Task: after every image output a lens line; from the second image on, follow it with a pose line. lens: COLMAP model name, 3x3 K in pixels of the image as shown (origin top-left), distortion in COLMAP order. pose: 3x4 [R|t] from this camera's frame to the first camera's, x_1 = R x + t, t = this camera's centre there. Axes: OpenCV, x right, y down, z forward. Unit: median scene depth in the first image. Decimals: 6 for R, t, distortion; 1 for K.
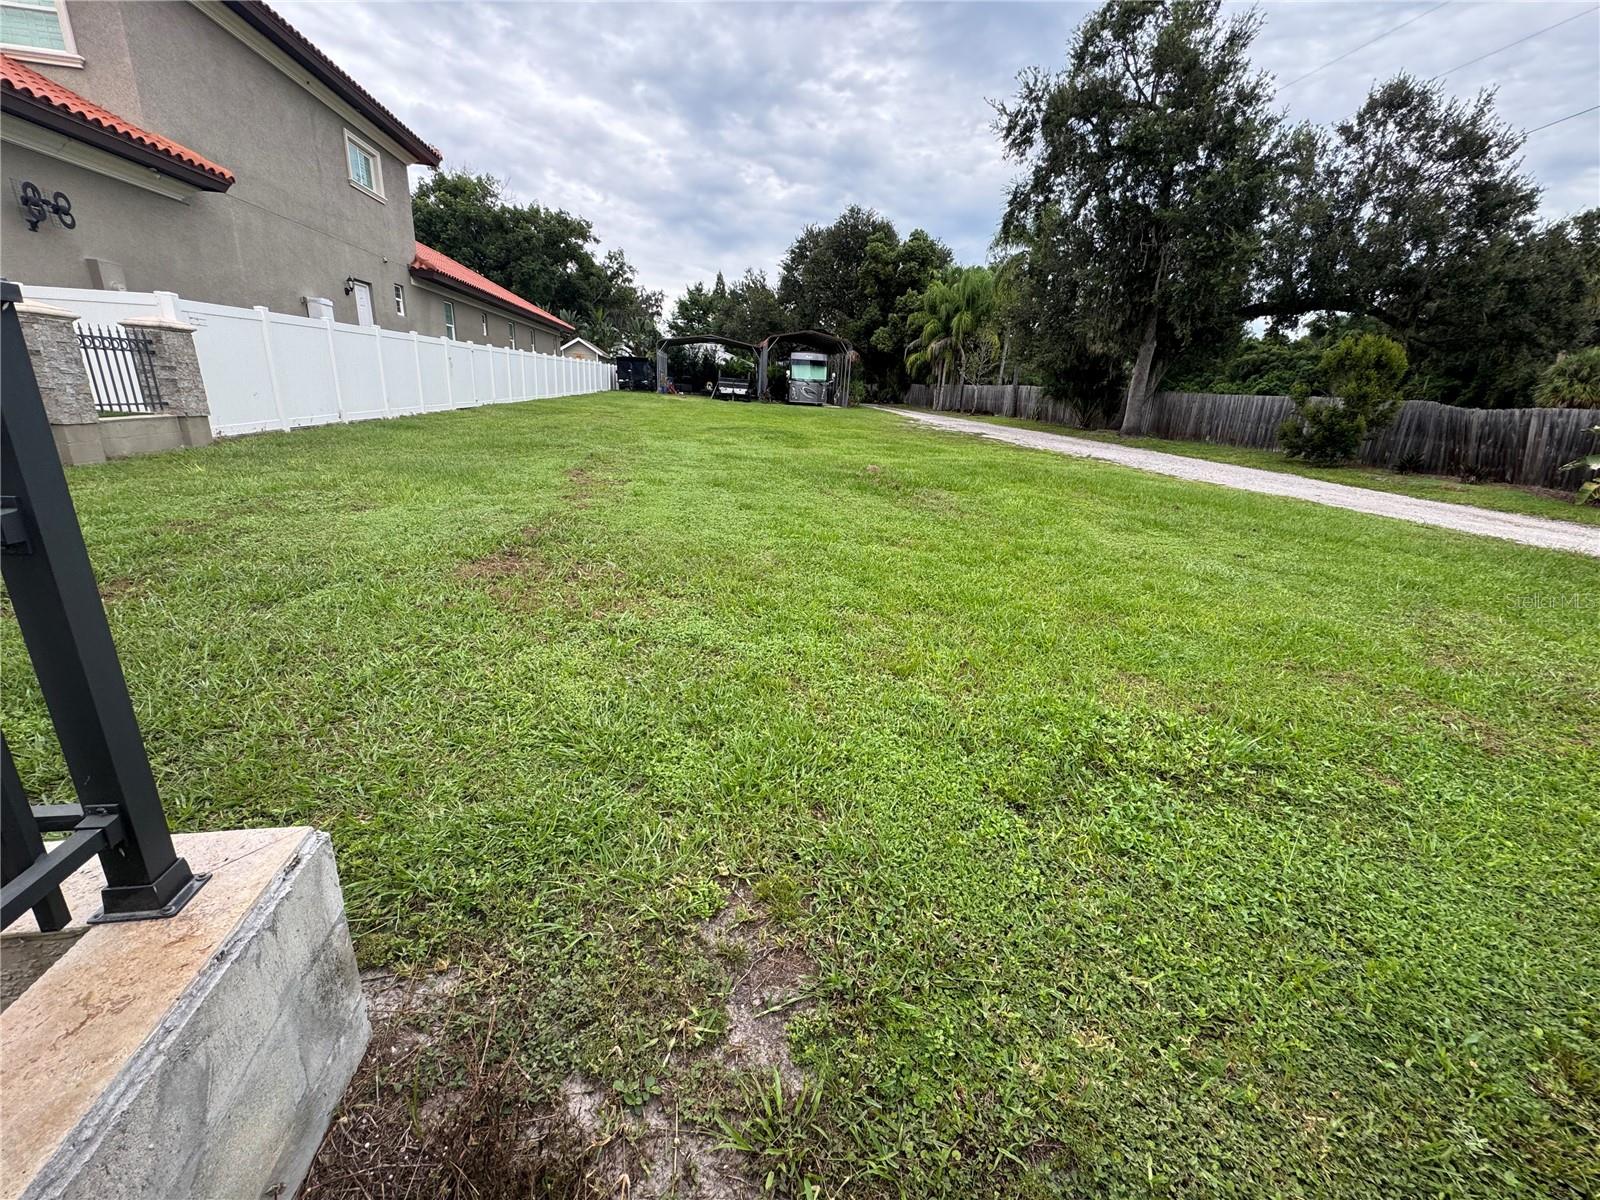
lens RADIAL K [[638.0, 0, 809.1], [0, 638.0, 600.3], [0, 0, 1]] dist [-0.006086, 0.001883]
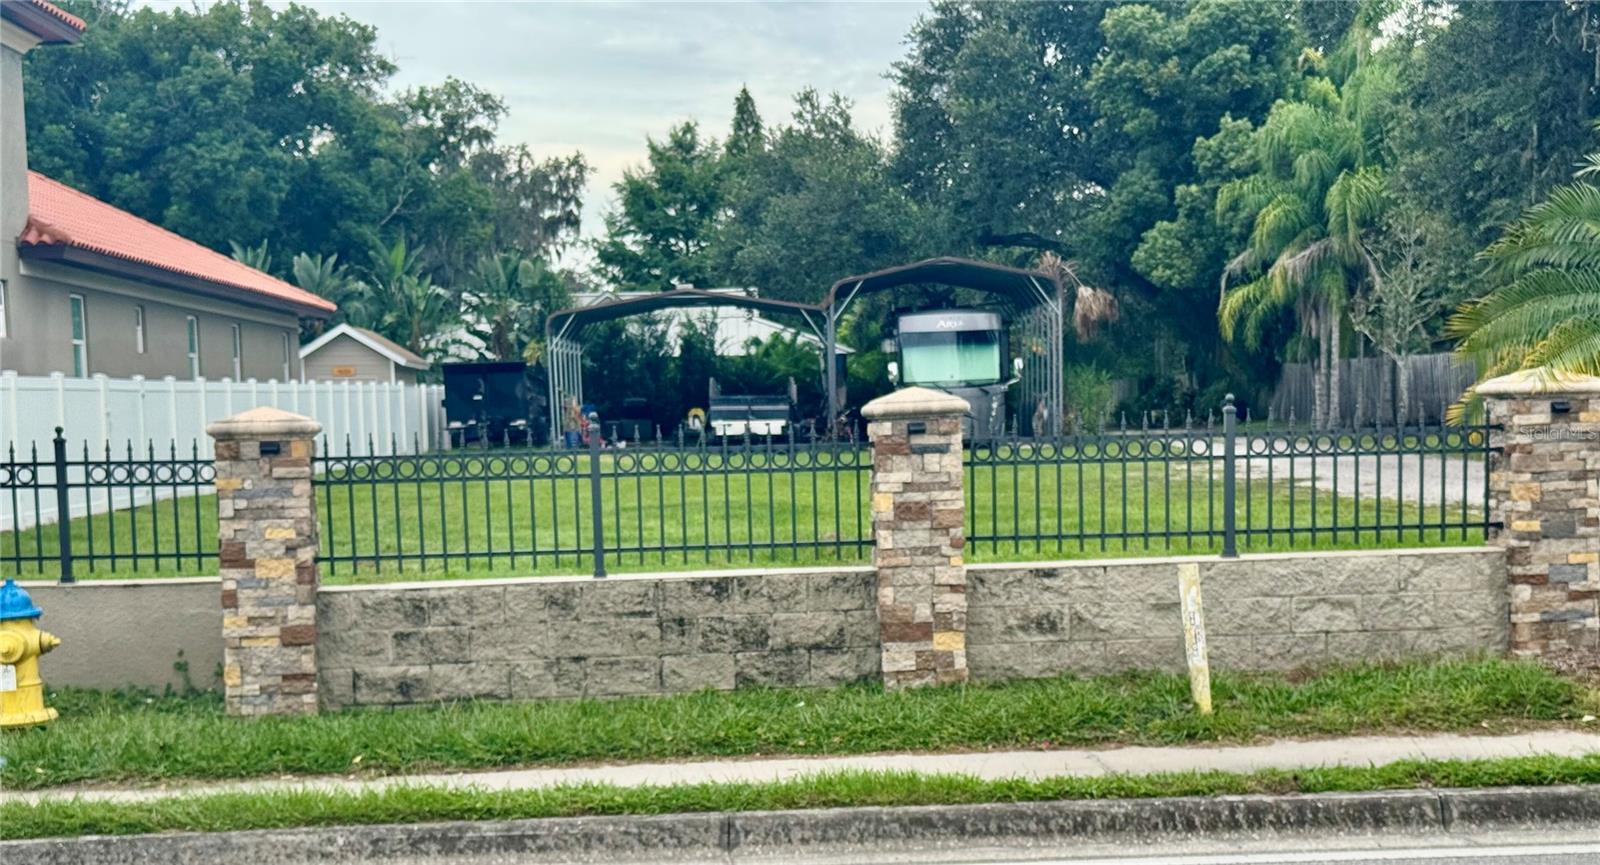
lens RADIAL K [[2280.5, 0, 826.5], [0, 2280.5, 594.9], [0, 0, 1]] dist [0.160771, 0.000000]
pose [[0.989768, -0.072818, -0.122705, 0.101419], [0.041899, 0.970386, -0.237898, 0.104204], [0.136394, 0.230322, 0.963508, -0.313394]]
